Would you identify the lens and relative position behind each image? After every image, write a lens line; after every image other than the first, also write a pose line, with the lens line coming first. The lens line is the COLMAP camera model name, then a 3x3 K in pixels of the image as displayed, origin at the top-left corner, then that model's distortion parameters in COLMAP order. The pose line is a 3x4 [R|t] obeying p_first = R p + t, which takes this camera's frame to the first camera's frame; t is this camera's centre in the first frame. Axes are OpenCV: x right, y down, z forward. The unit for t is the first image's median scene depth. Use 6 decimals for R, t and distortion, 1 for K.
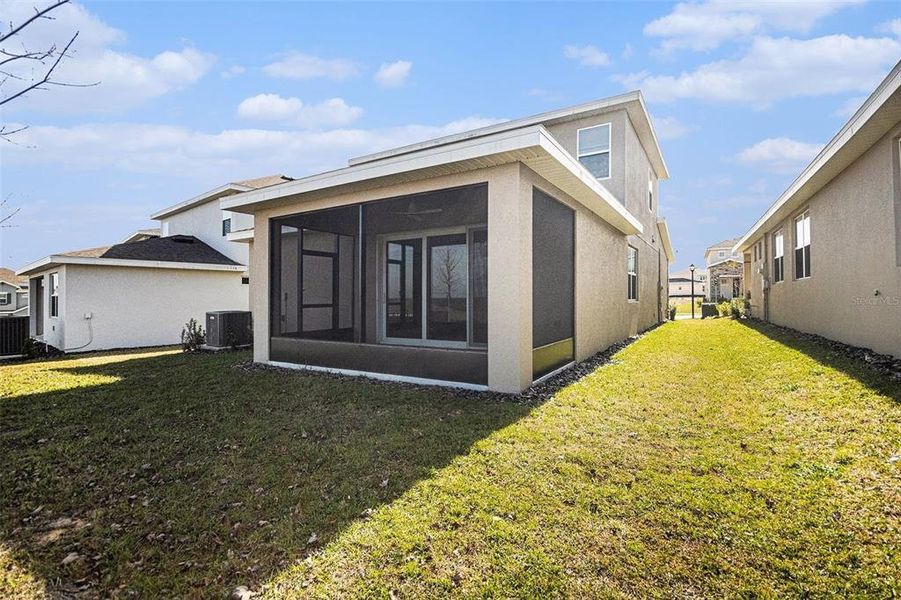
lens RADIAL K [[421.4, 0, 436.0], [0, 421.4, 298.1], [0, 0, 1]] dist [0.000954, -0.000977]
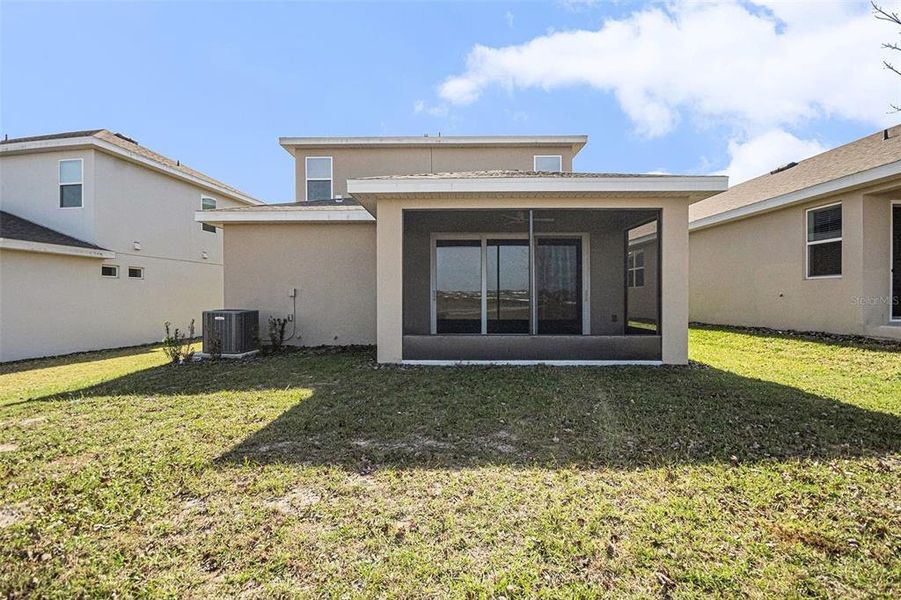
lens RADIAL K [[425.4, 0, 440.0], [0, 425.4, 300.6], [0, 0, 1]] dist [-0.000629, -0.000194]
pose [[0.862333, -0.000737, 0.506340, -0.823836], [-0.004286, 0.999952, 0.008756, 0.005855], [-0.506323, -0.009721, 0.862289, 0.136953]]
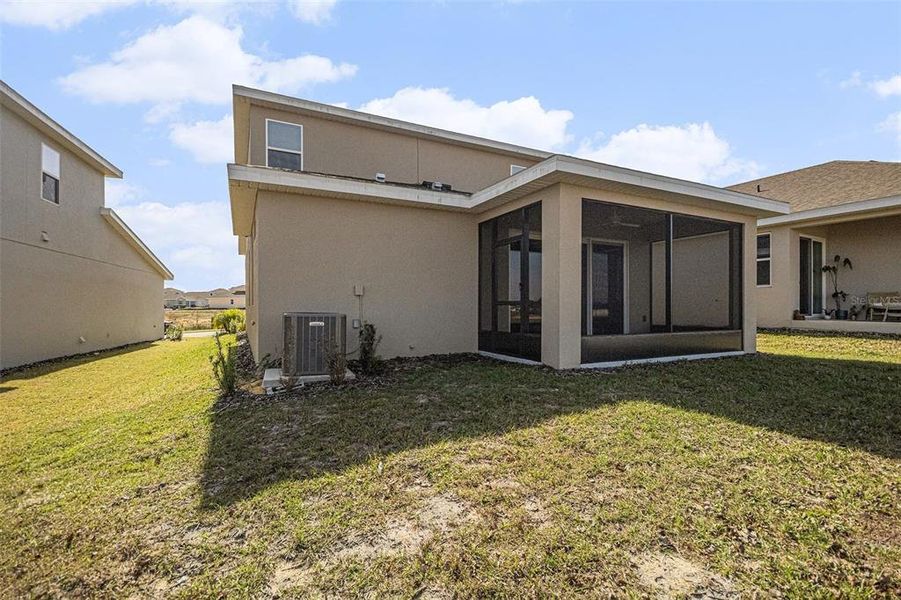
lens RADIAL K [[423.4, 0, 444.9], [0, 423.4, 310.6], [0, 0, 1]] dist [0.000554, -0.000079]
pose [[0.517332, 0.000832, 0.855785, -1.302682], [-0.003544, 0.999993, 0.001170, 0.039776], [-0.855778, -0.003638, 0.517331, 0.804564]]
